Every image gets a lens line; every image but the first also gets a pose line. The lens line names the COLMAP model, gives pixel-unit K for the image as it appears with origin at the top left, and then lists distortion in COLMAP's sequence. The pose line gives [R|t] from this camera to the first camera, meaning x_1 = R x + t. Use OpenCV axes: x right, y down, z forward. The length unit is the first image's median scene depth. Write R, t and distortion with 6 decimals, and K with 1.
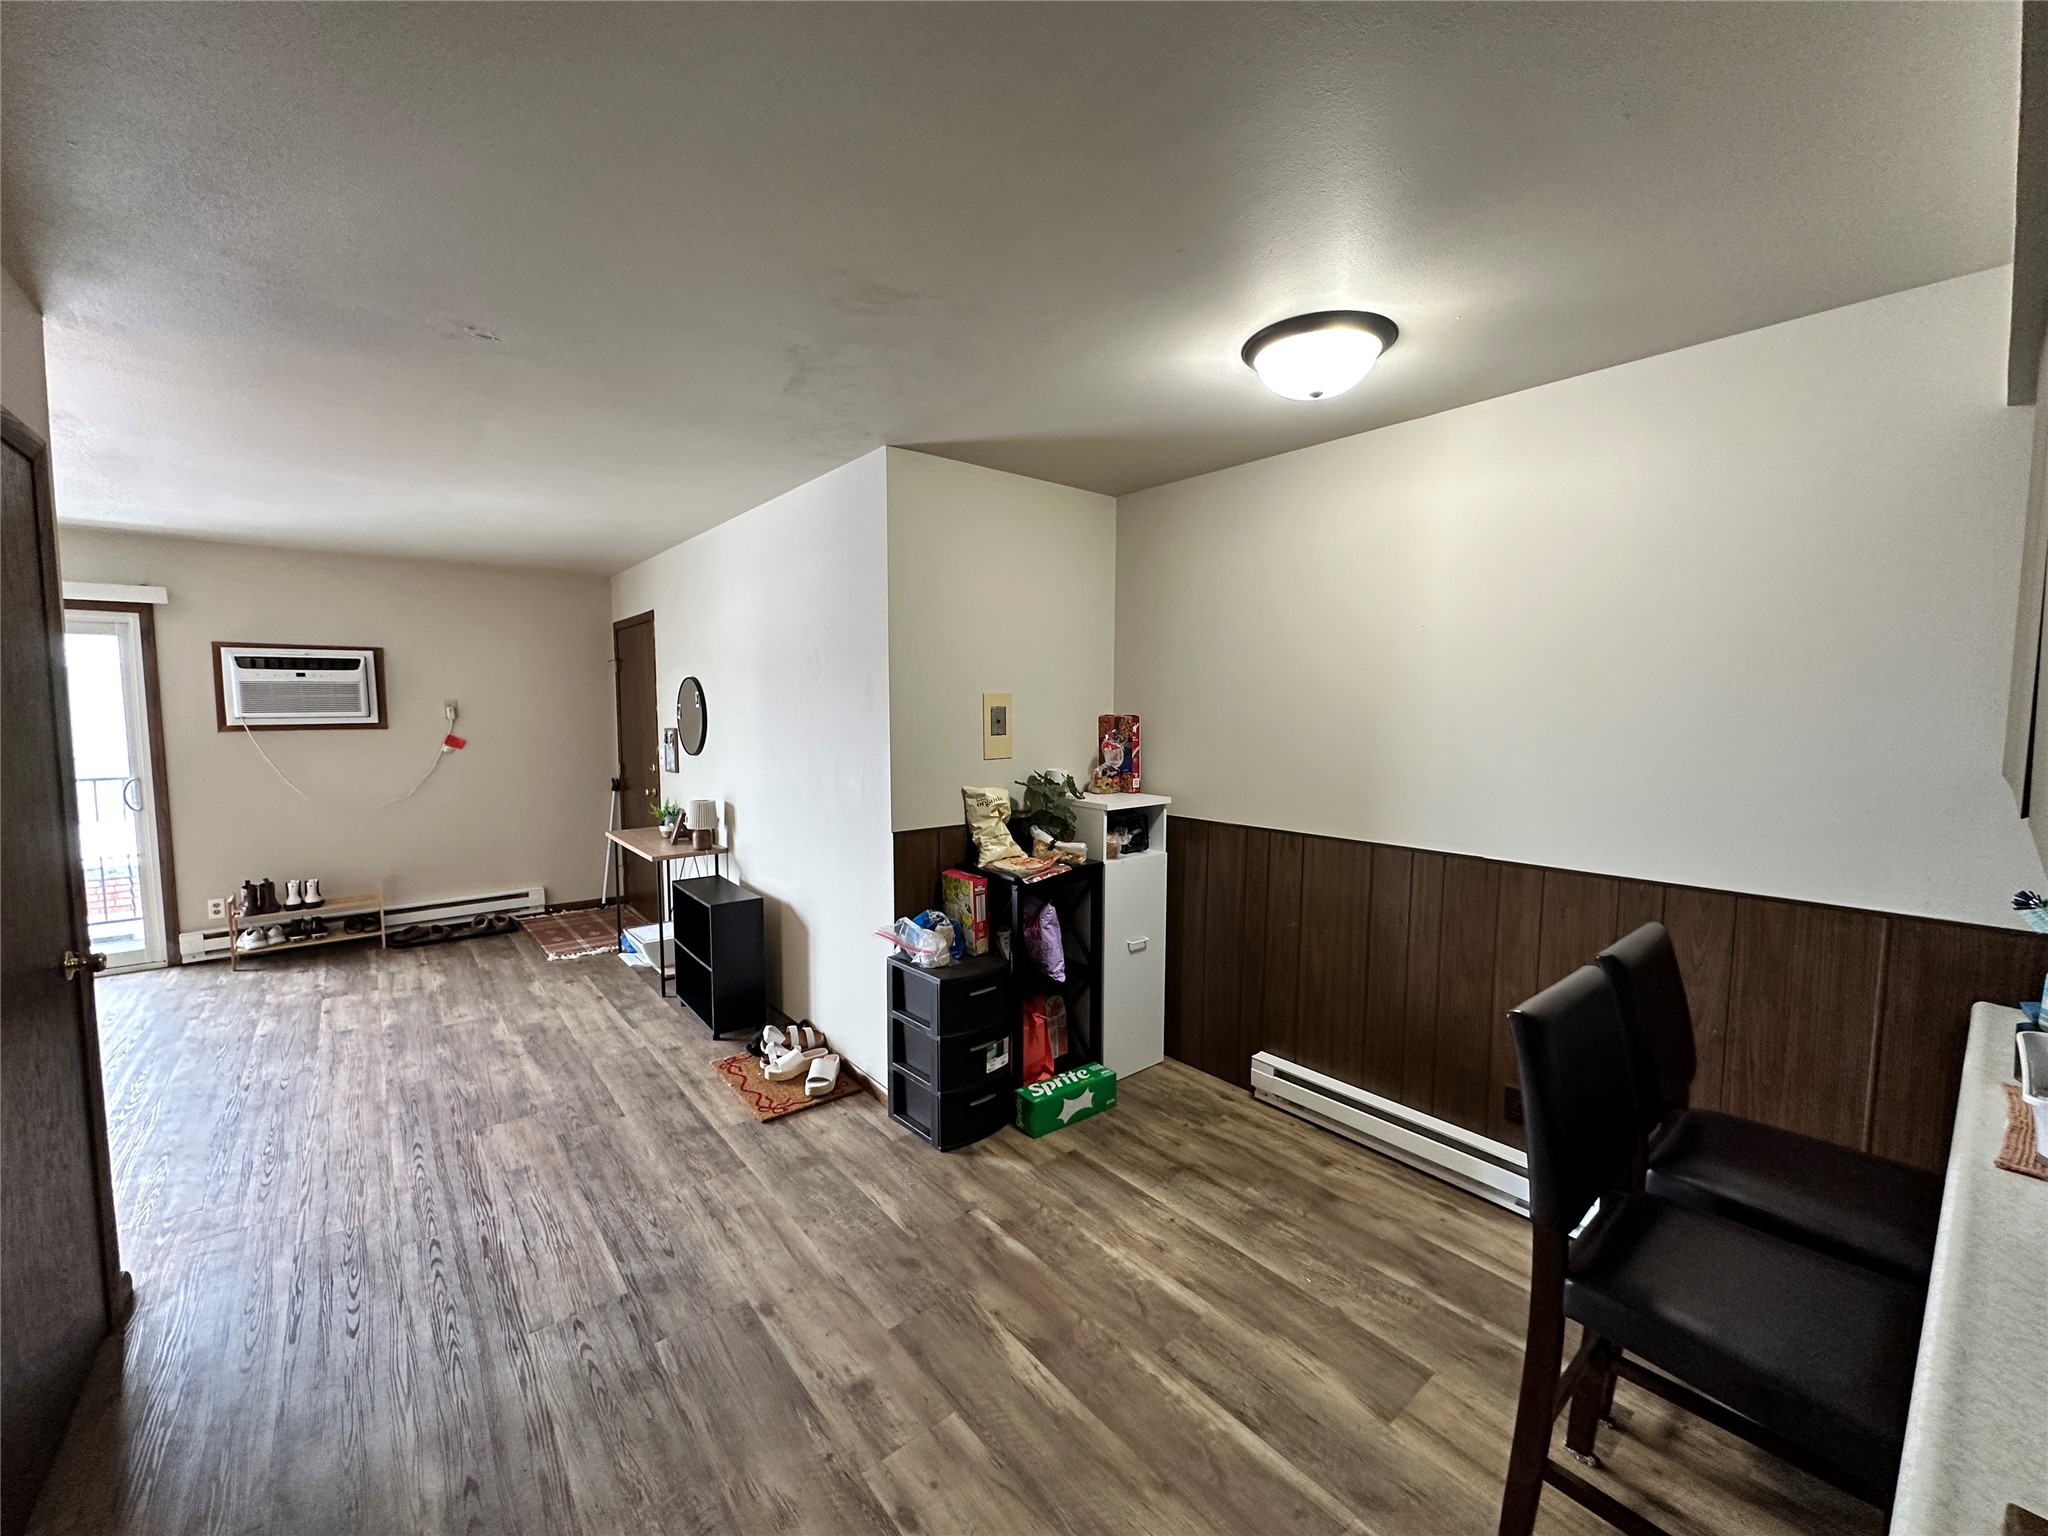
lens RADIAL K [[814.6, 0, 1024.0], [0, 814.6, 768.0], [0, 0, 1]] dist [-0.001983, 0.000320]
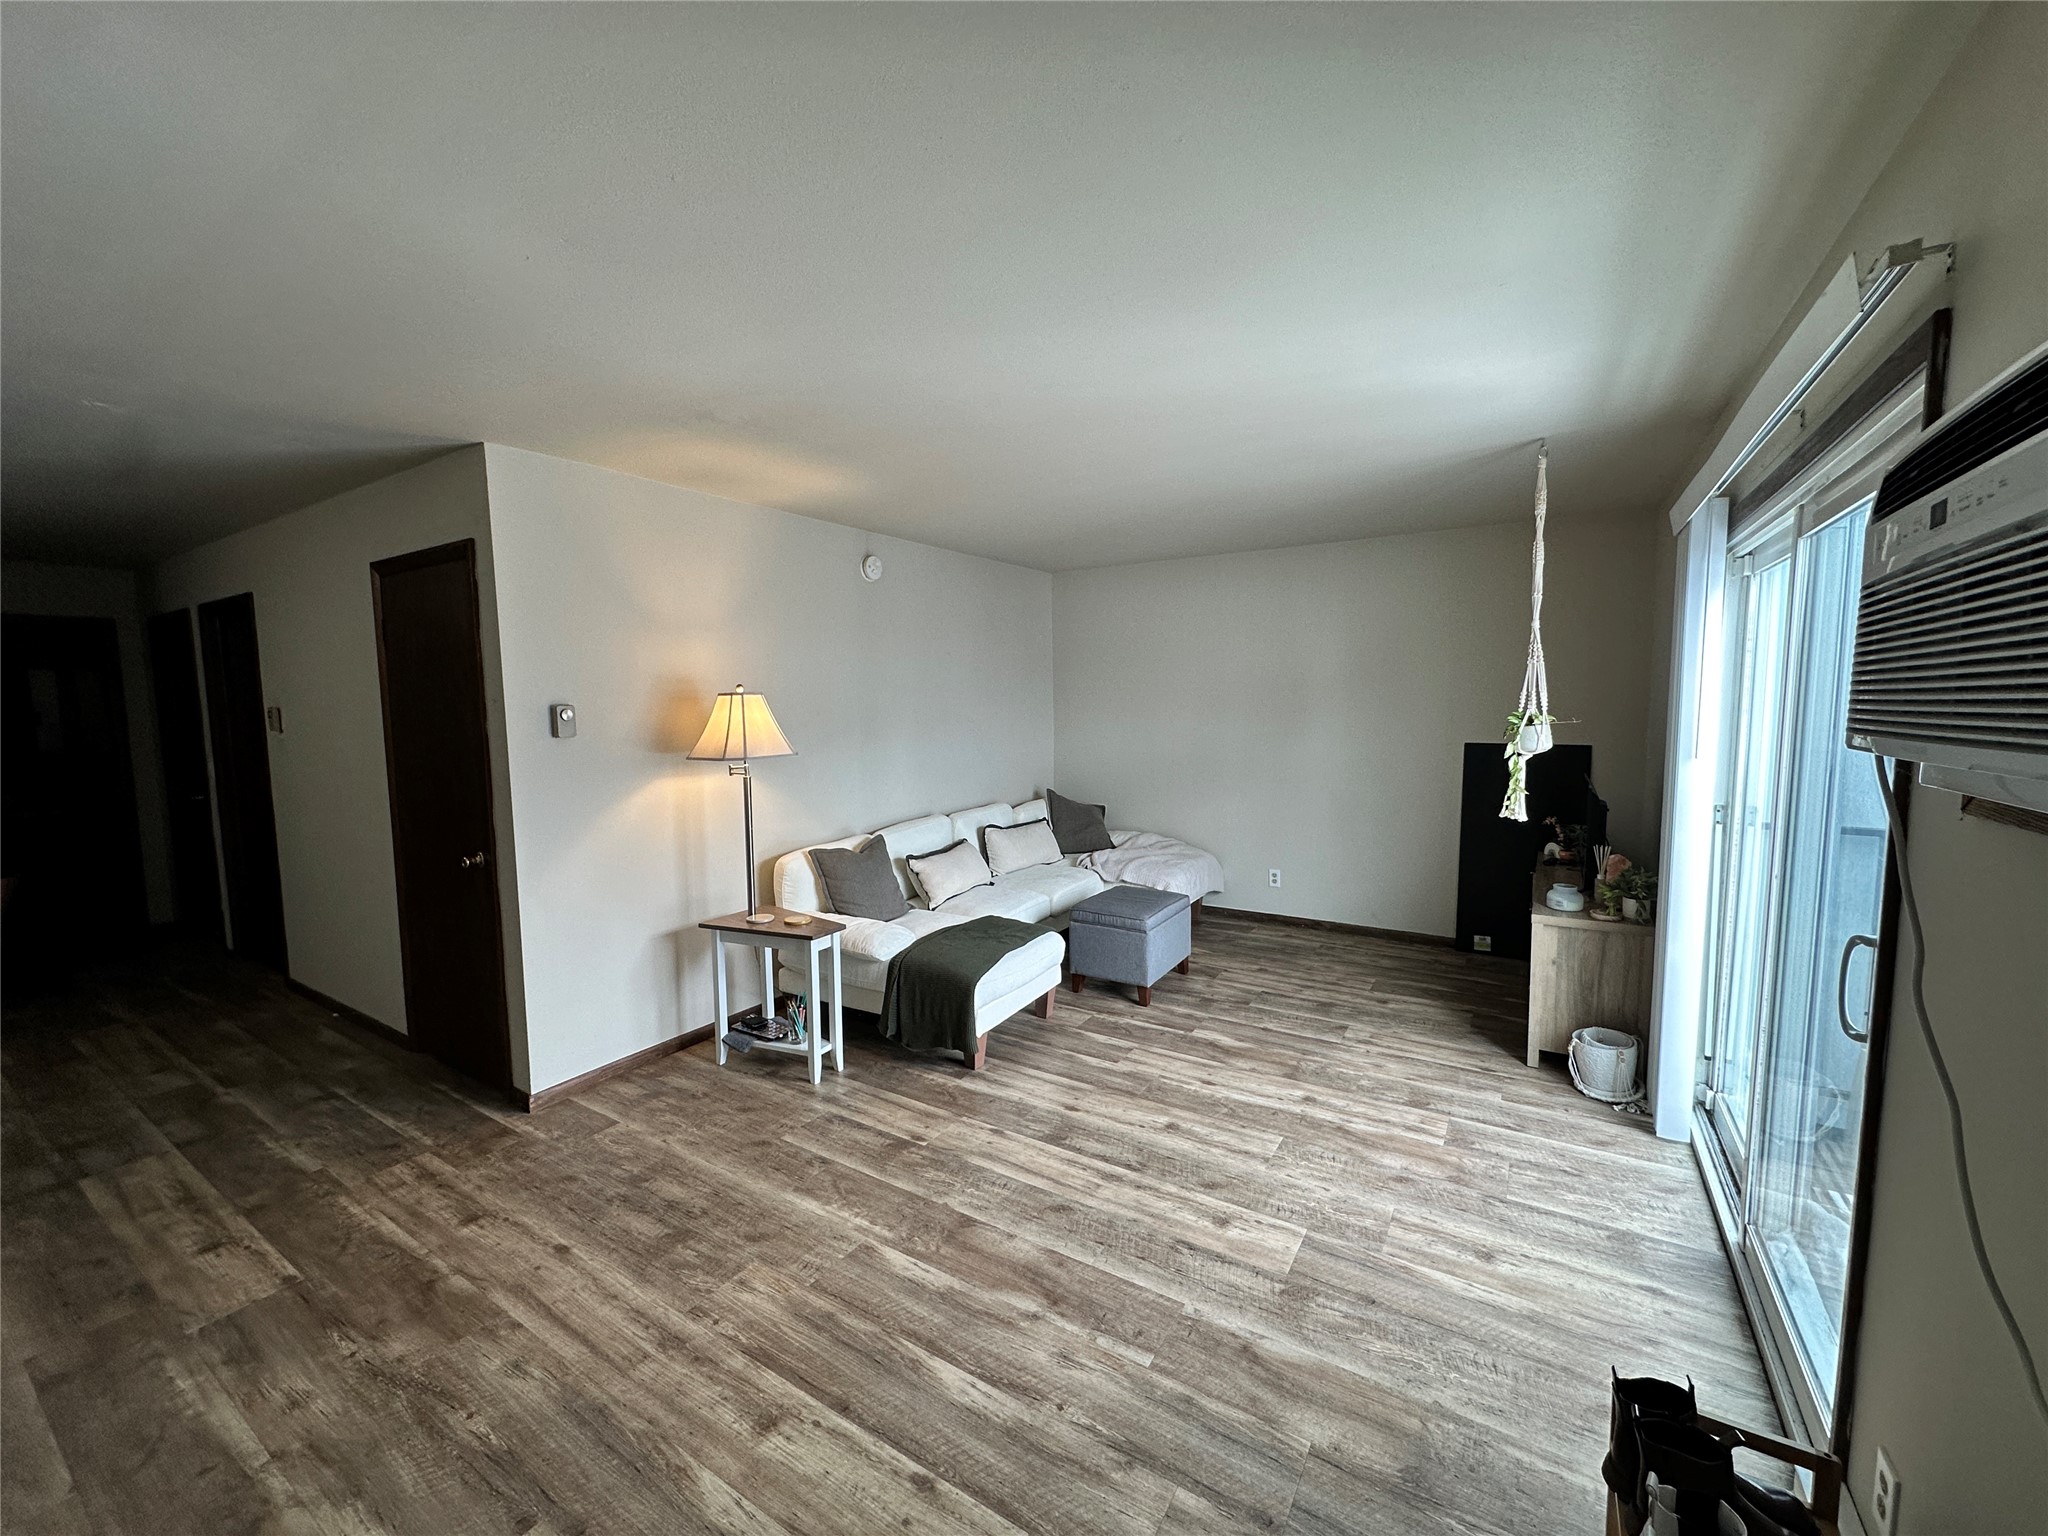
lens RADIAL K [[814.6, 0, 1024.0], [0, 814.6, 768.0], [0, 0, 1]] dist [-0.001983, 0.000320]
pose [[-0.949393, 0.036933, -0.311911, -0.665033], [-0.013569, 0.987313, 0.158208, -0.089222], [0.313797, 0.154434, -0.936847, 1.119340]]
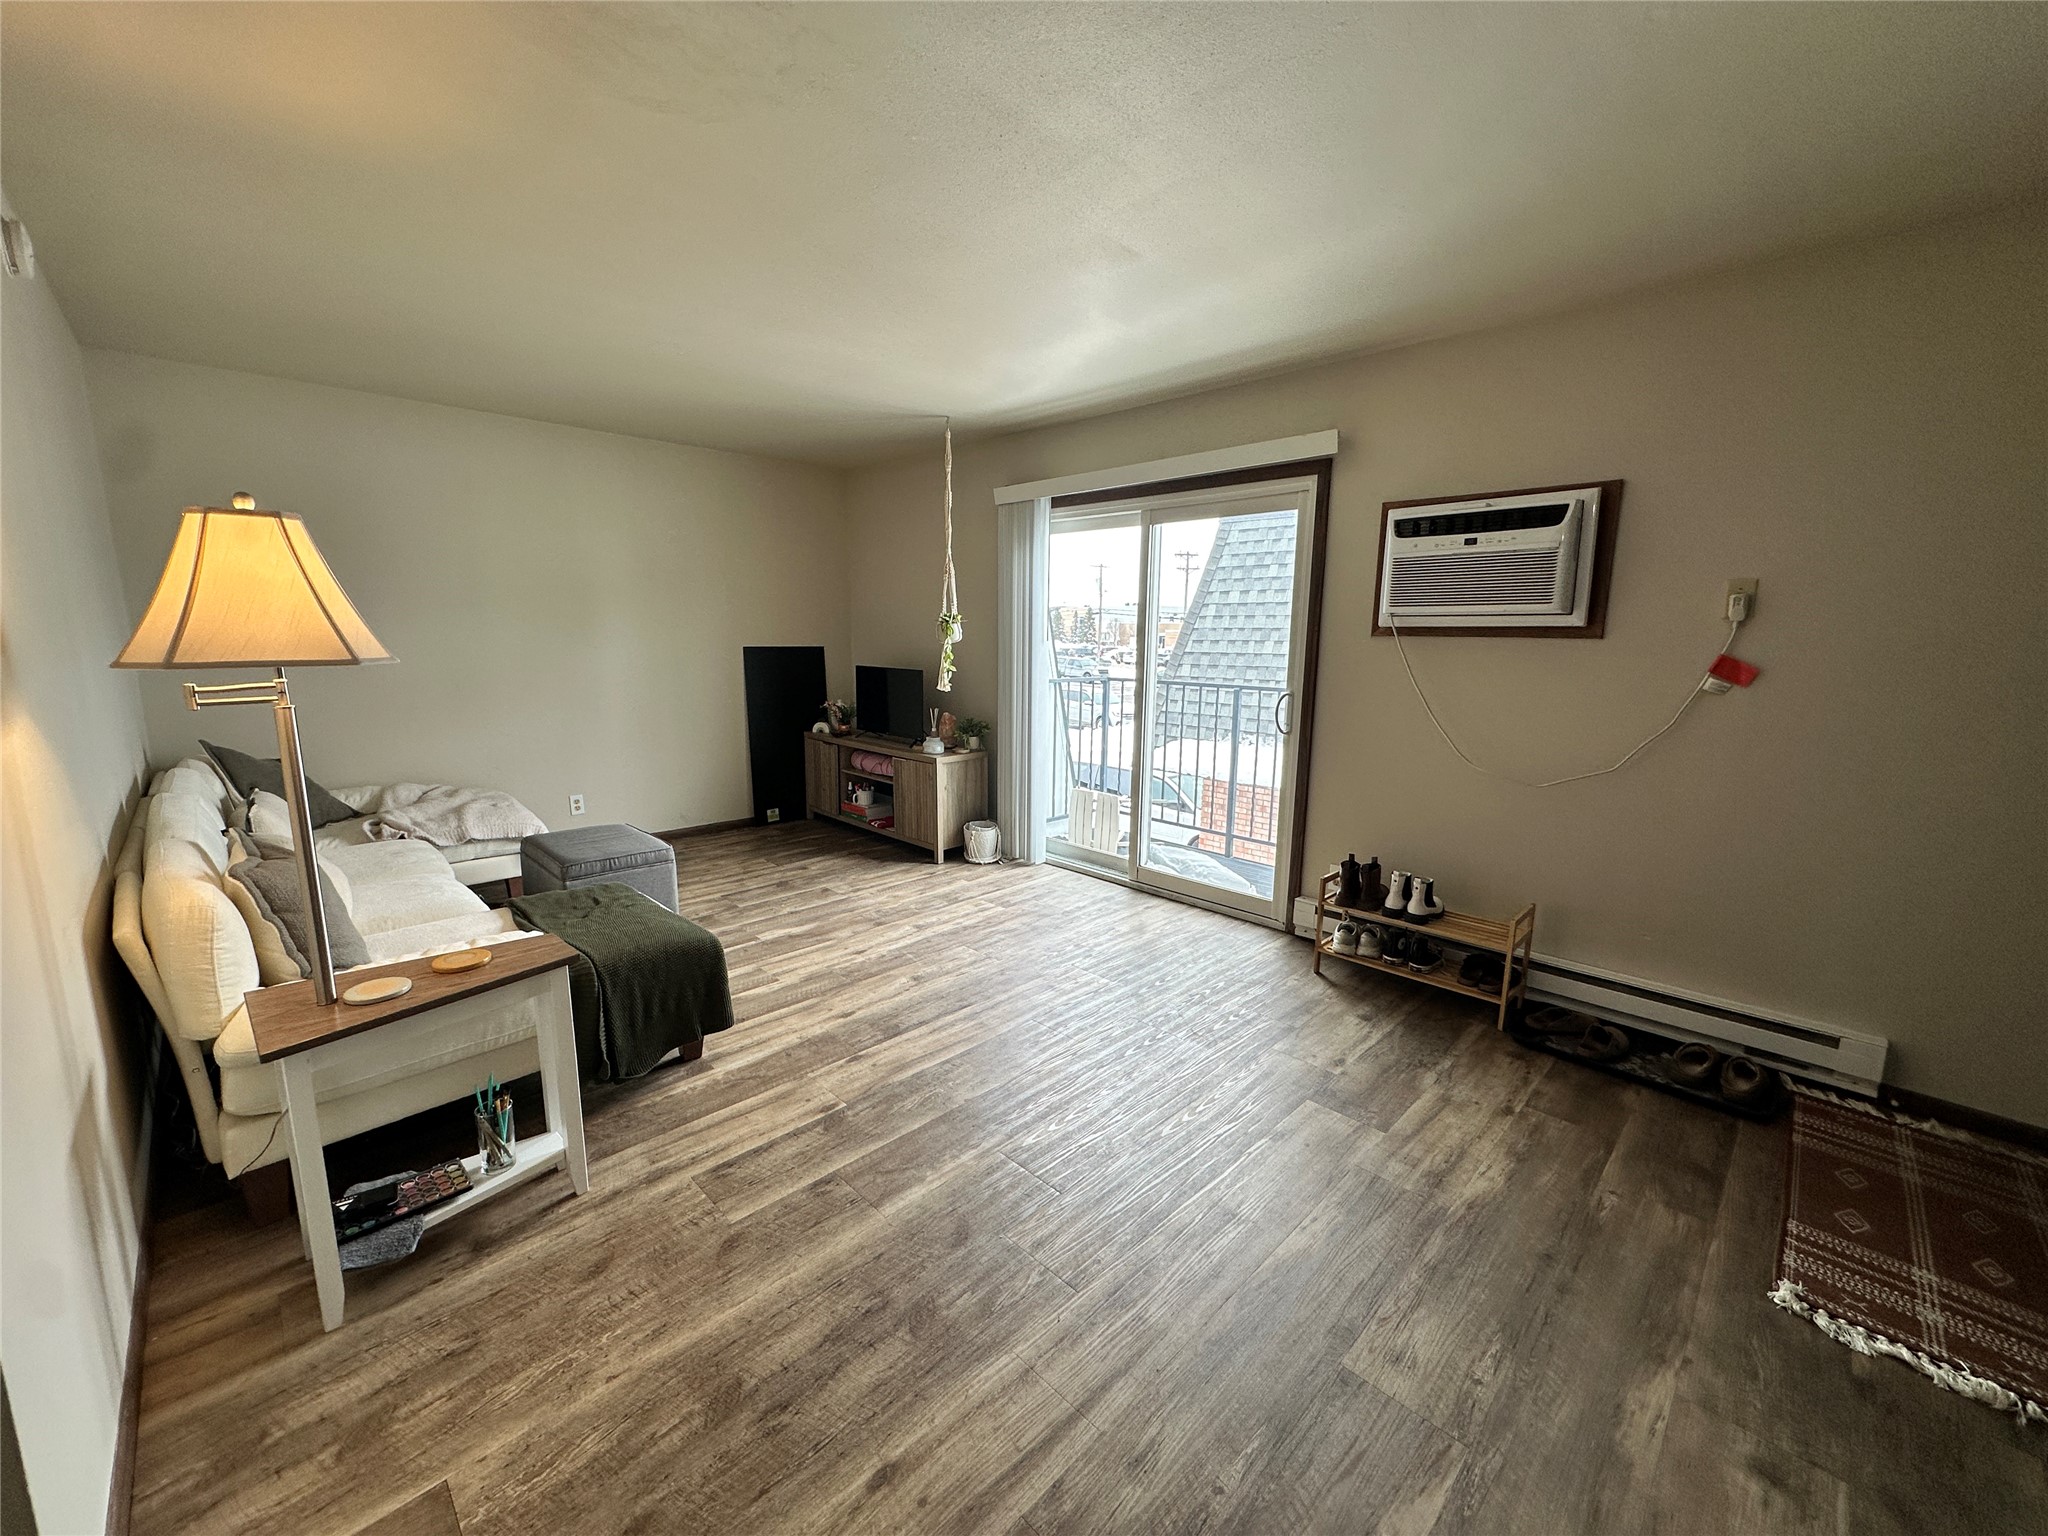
lens RADIAL K [[814.6, 0, 1024.0], [0, 814.6, 768.0], [0, 0, 1]] dist [-0.001983, 0.000320]
pose [[0.093080, 0.167077, -0.981540, -0.311071], [-0.087673, 0.983366, 0.159074, -0.018068], [0.991791, 0.071248, 0.106179, 0.634058]]
